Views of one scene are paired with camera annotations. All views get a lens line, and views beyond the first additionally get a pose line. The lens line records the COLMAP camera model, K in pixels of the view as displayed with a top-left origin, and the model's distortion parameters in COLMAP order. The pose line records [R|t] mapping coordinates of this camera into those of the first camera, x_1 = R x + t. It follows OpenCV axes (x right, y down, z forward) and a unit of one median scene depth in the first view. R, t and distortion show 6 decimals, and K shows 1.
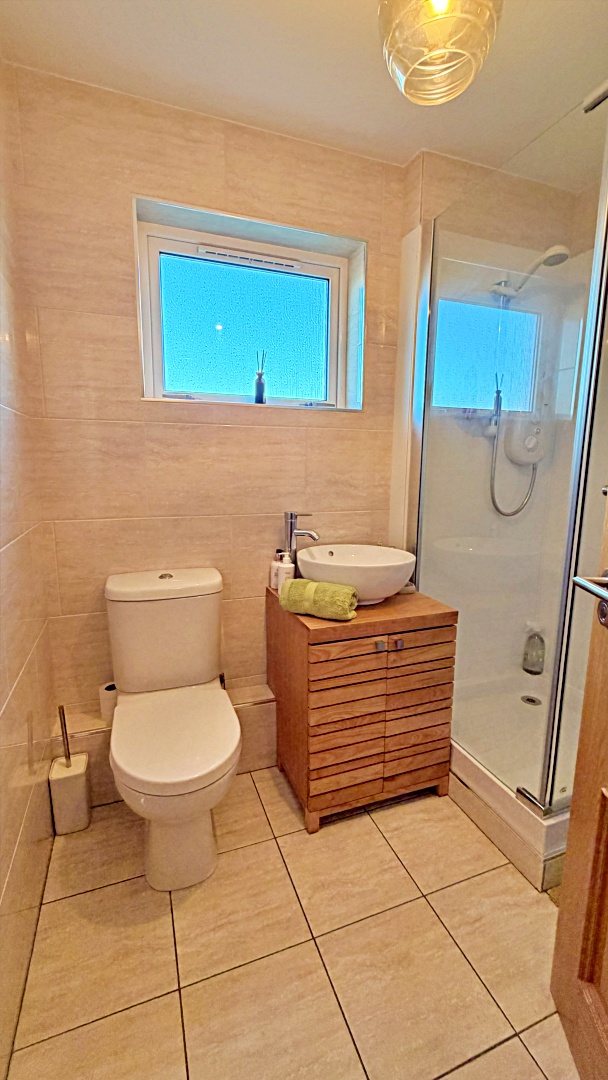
lens RADIAL K [[462.5, 0, 304.0], [0, 462.5, 542.2], [0, 0, 1]] dist [-0.003617, -0.000854]
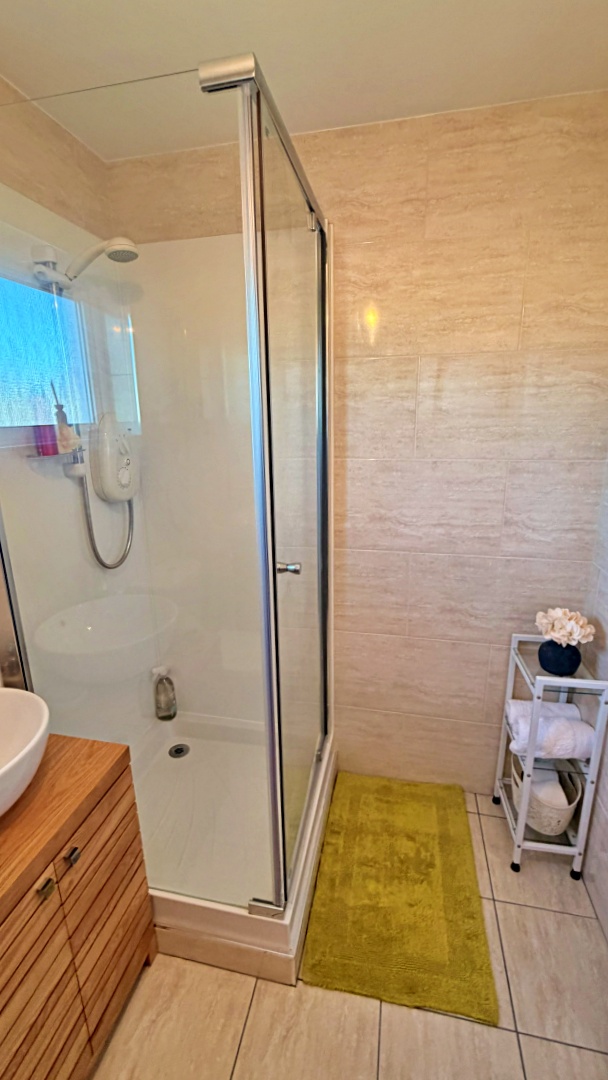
lens RADIAL K [[462.5, 0, 305.4], [0, 462.5, 538.9], [0, 0, 1]] dist [-0.003617, -0.000854]
pose [[0.537571, -0.226513, 0.812225, -0.027941], [0.155692, 0.973345, 0.168401, -0.200513], [-0.828720, 0.035929, 0.558509, 0.282723]]
